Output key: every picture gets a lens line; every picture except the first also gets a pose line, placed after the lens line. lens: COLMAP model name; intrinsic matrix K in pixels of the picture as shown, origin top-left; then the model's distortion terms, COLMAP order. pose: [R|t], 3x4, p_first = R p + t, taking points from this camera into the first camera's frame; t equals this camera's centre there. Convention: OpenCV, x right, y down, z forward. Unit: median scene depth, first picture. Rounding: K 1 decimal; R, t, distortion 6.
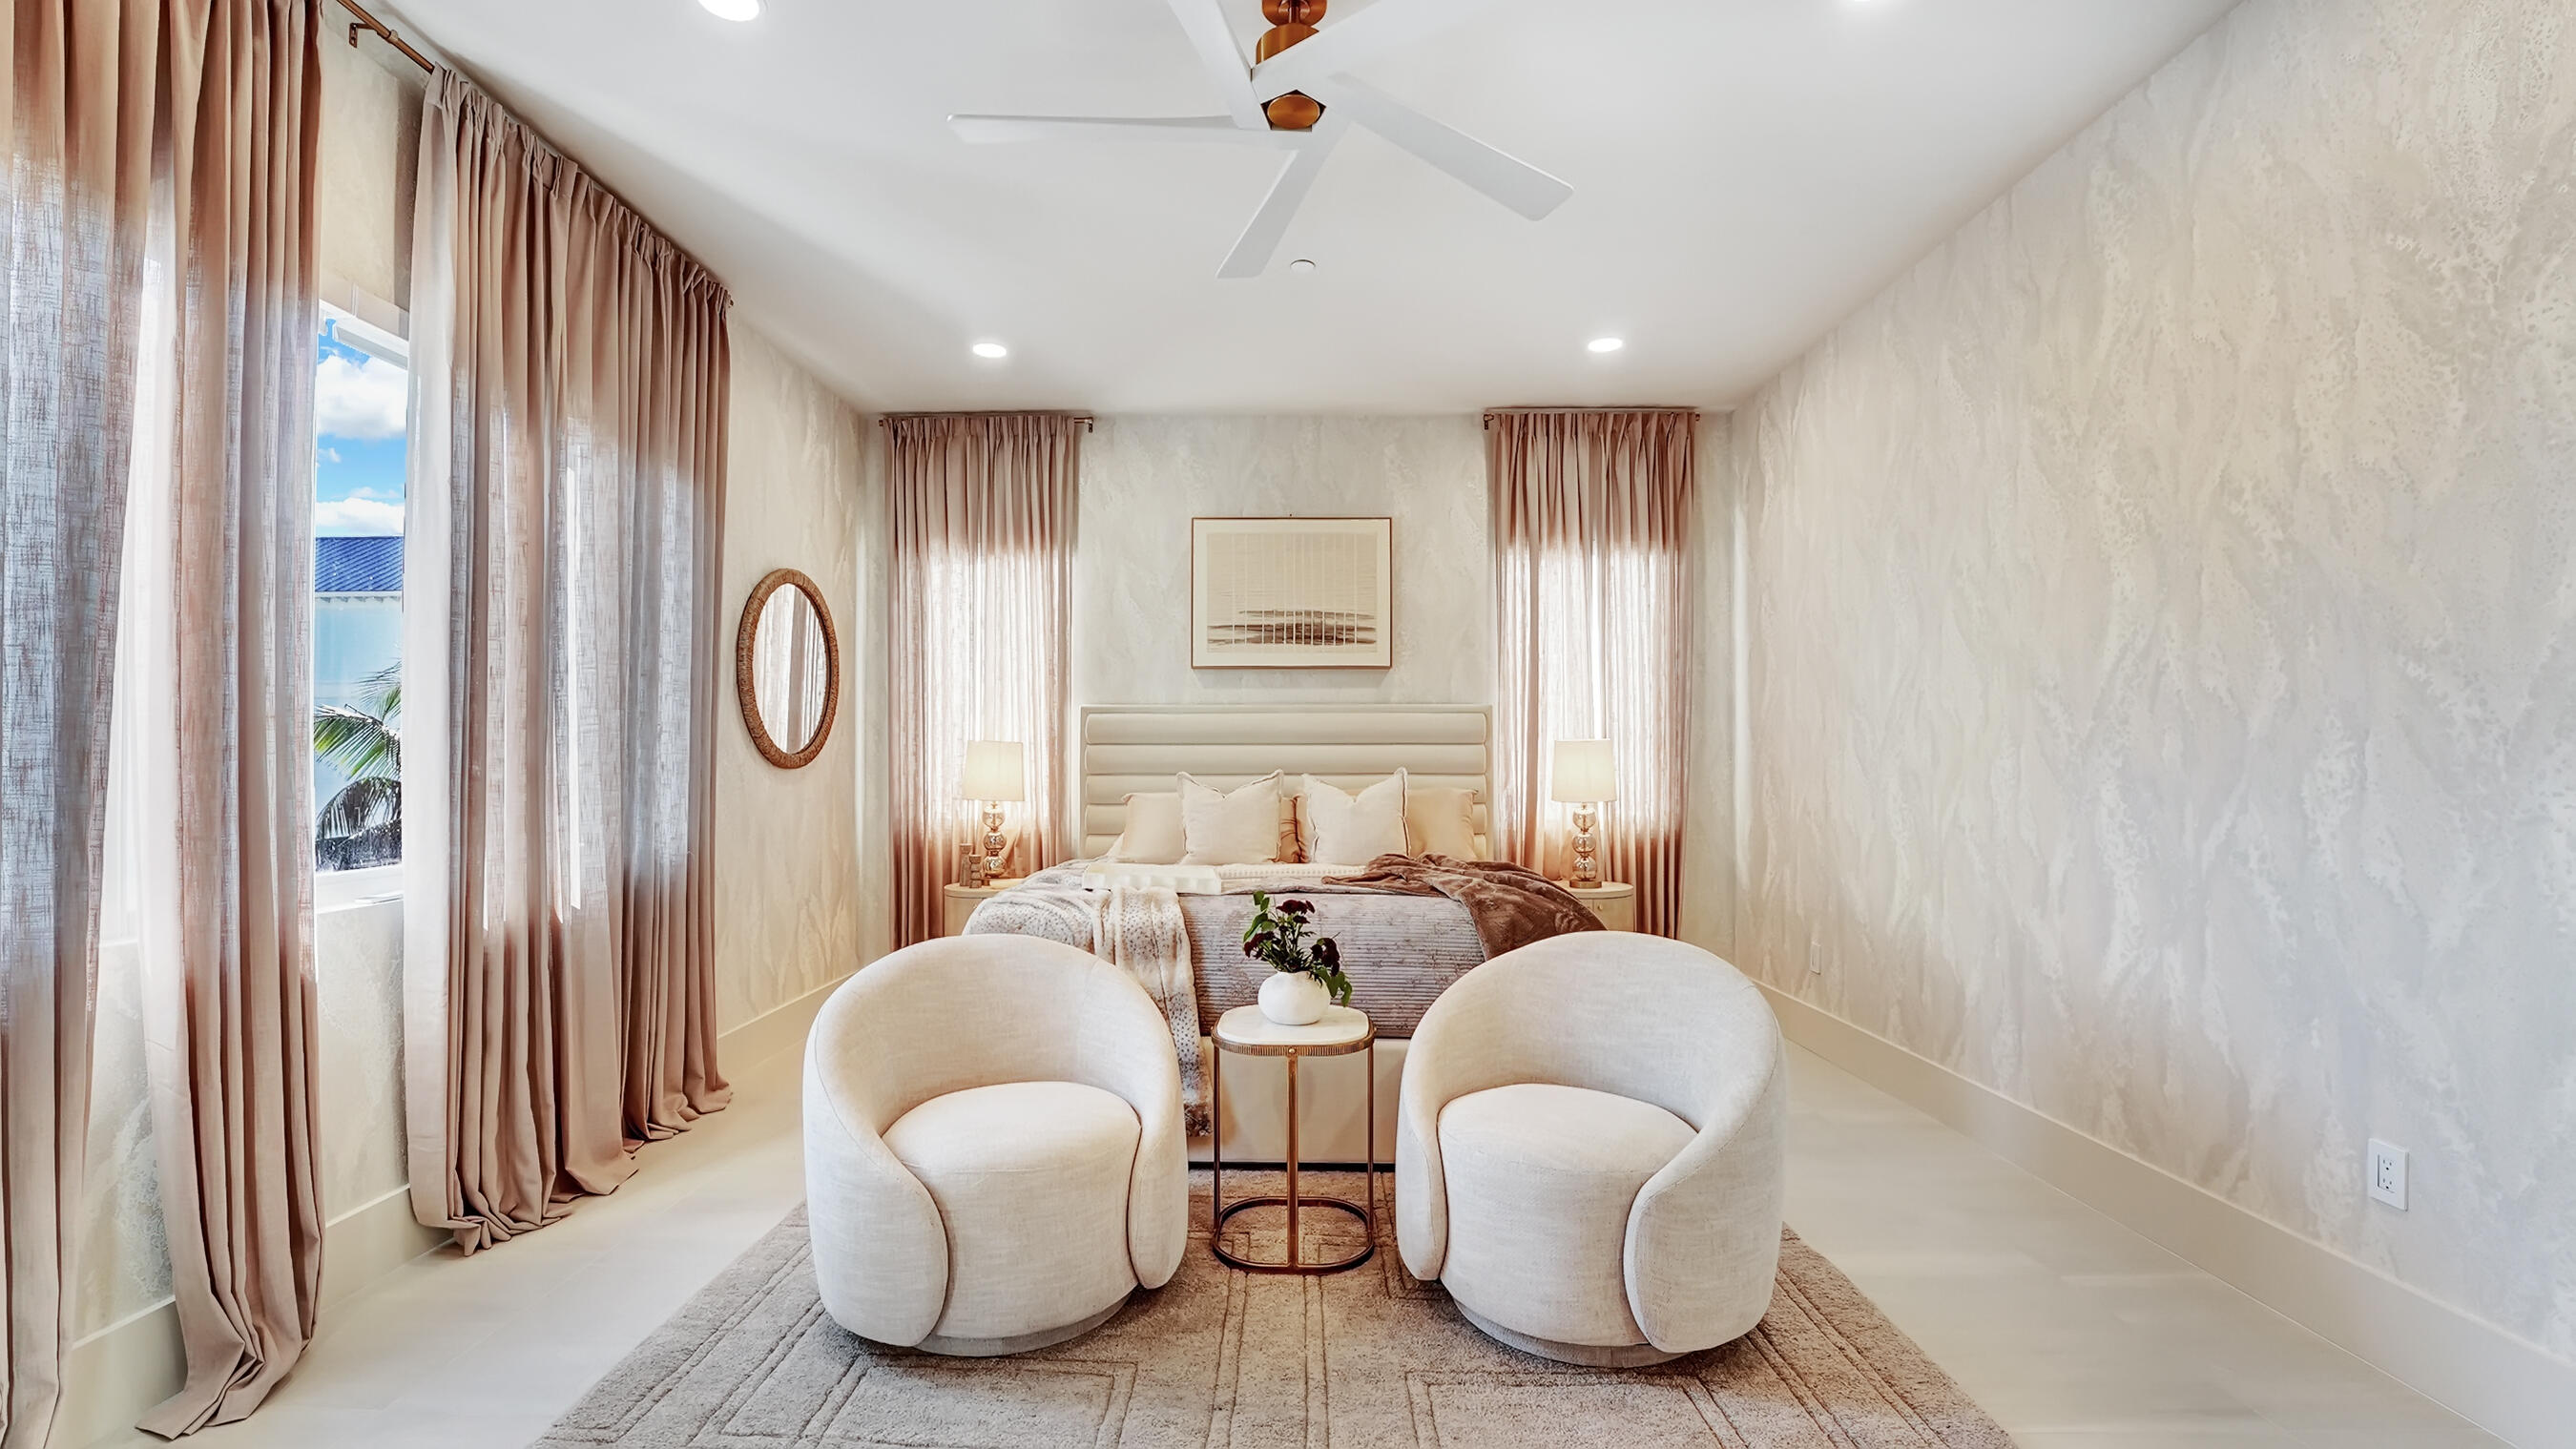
lens RADIAL K [[1045.9, 0, 1284.2], [0, 1045.9, 742.9], [0, 0, 1]] dist [-0.018613, -0.000250]
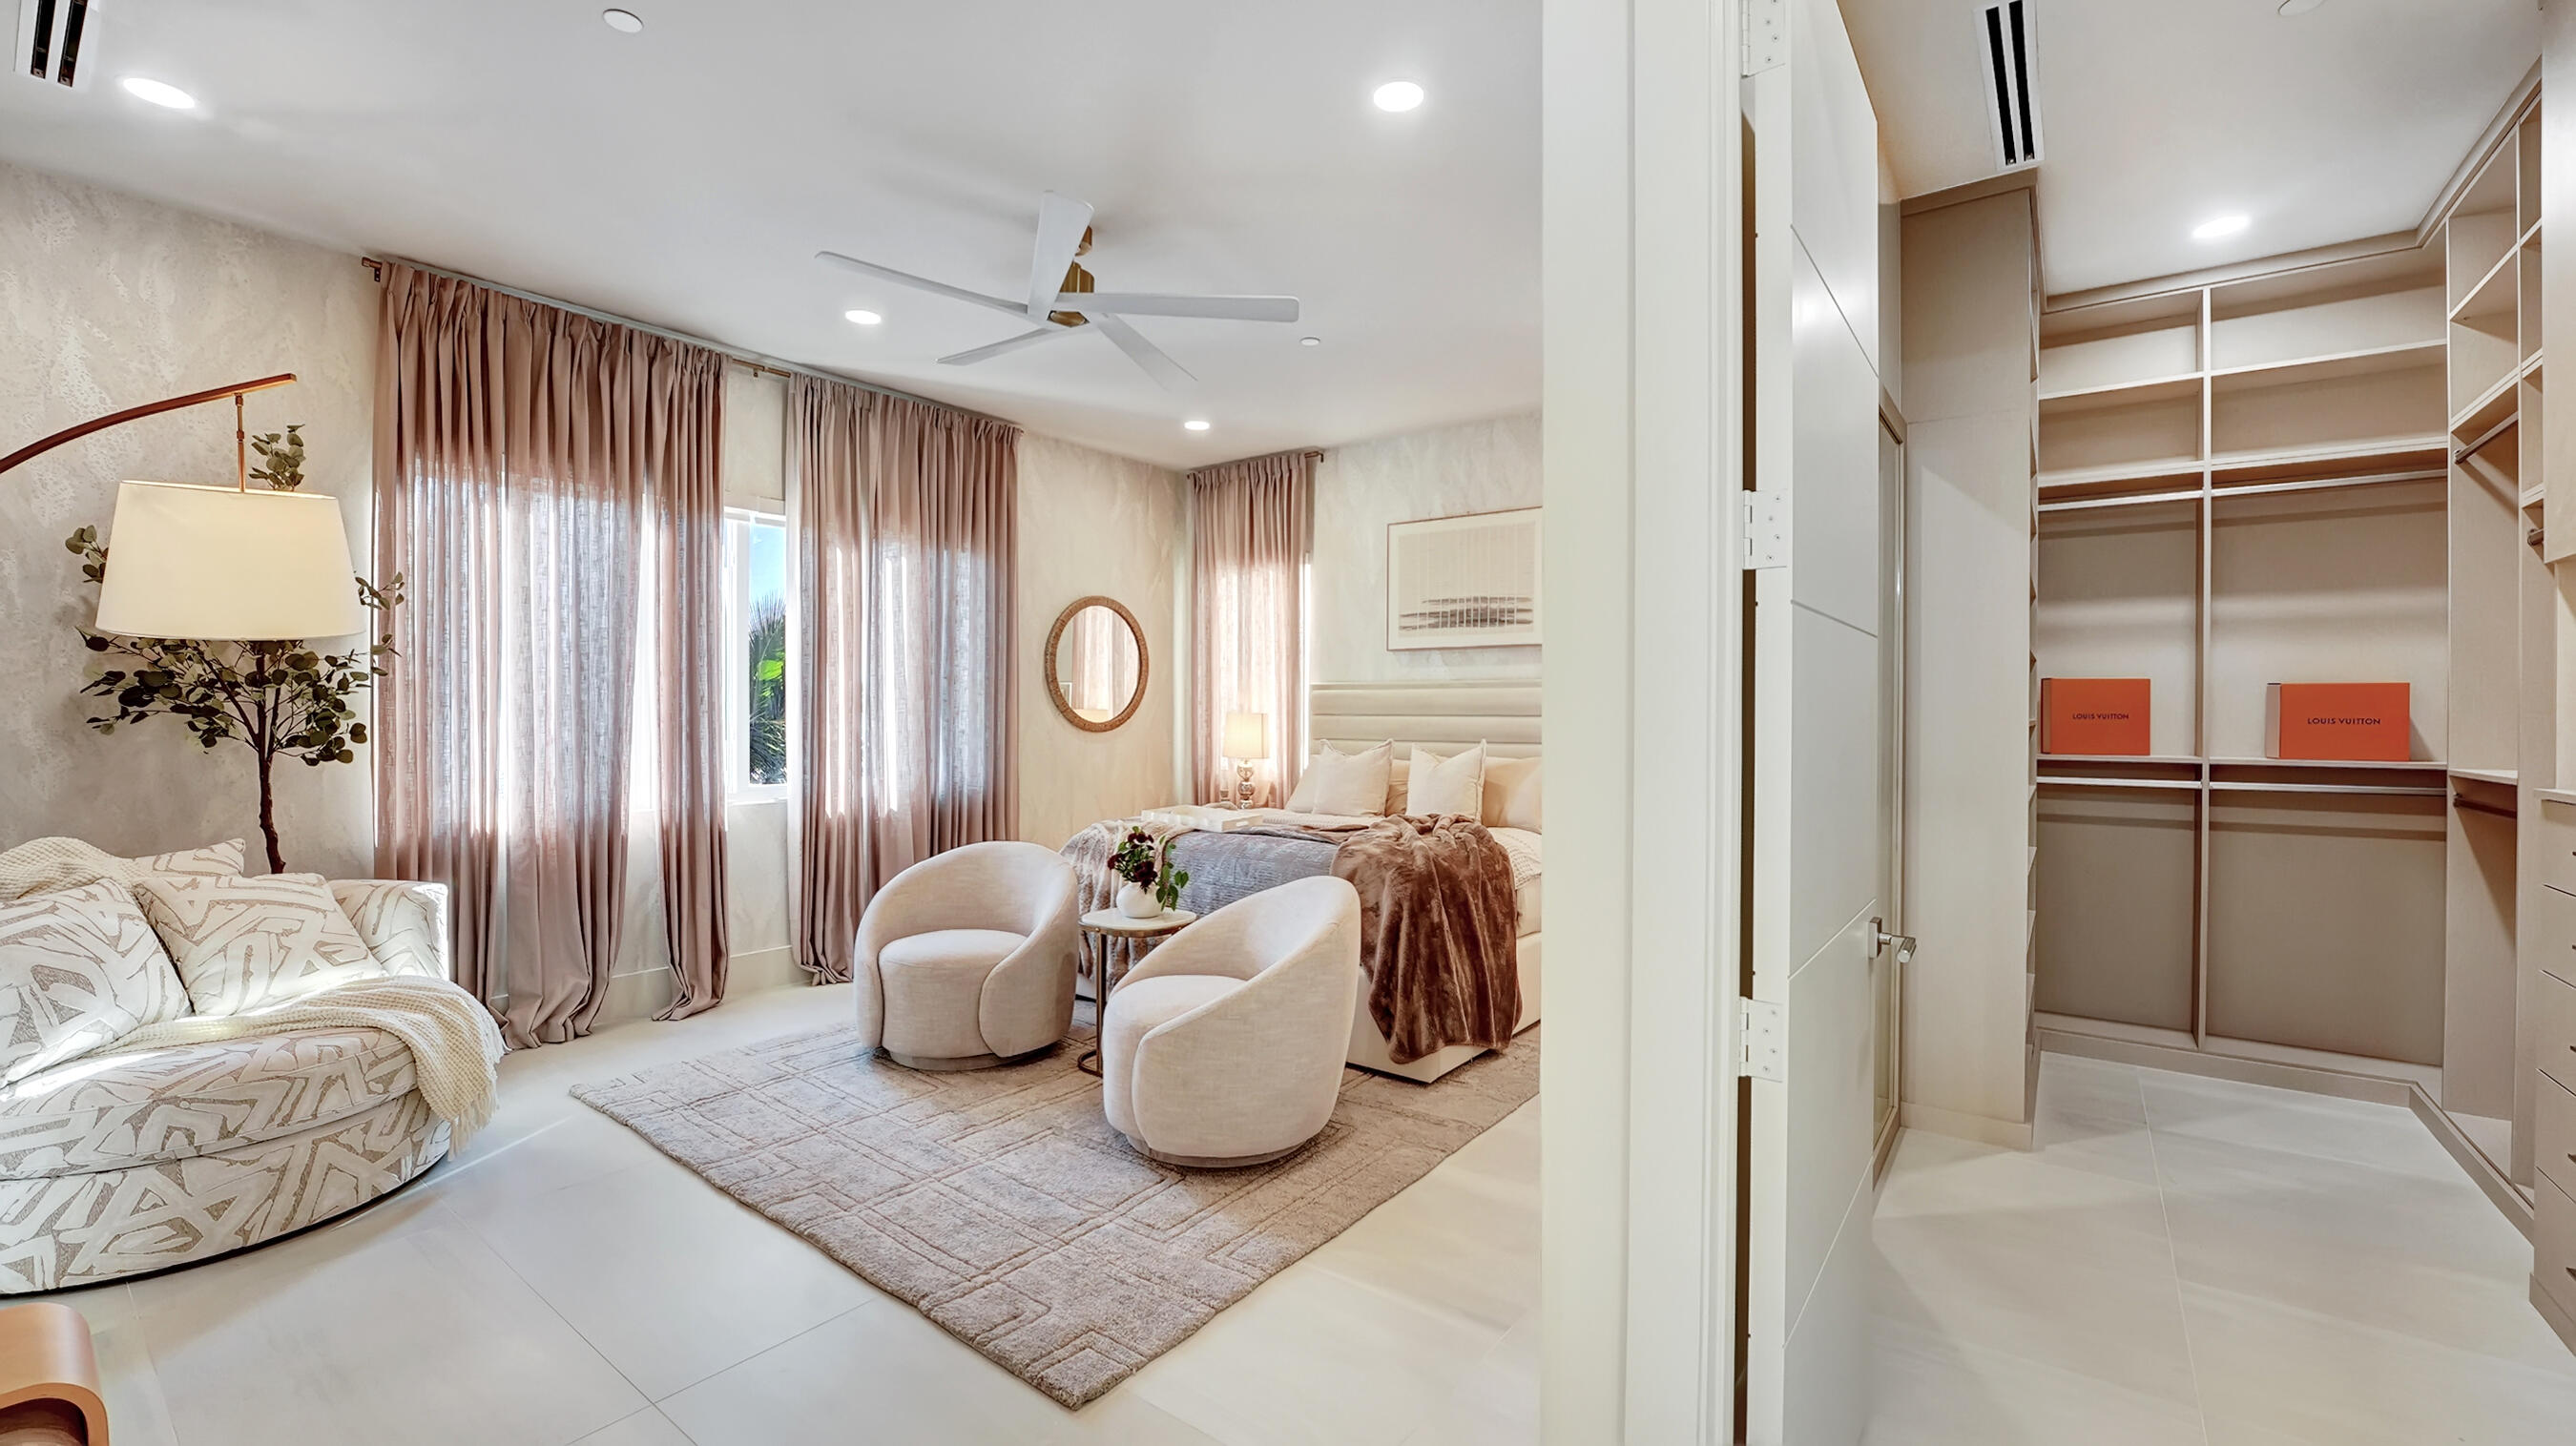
lens RADIAL K [[1045.8, 0, 1297.3], [0, 1045.8, 713.7], [0, 0, 1]] dist [-0.018613, -0.000250]
pose [[0.812827, 0.004001, -0.582492, 0.529063], [0.005777, 0.999872, 0.014929, -0.019166], [0.582477, -0.015500, 0.812700, -0.027515]]
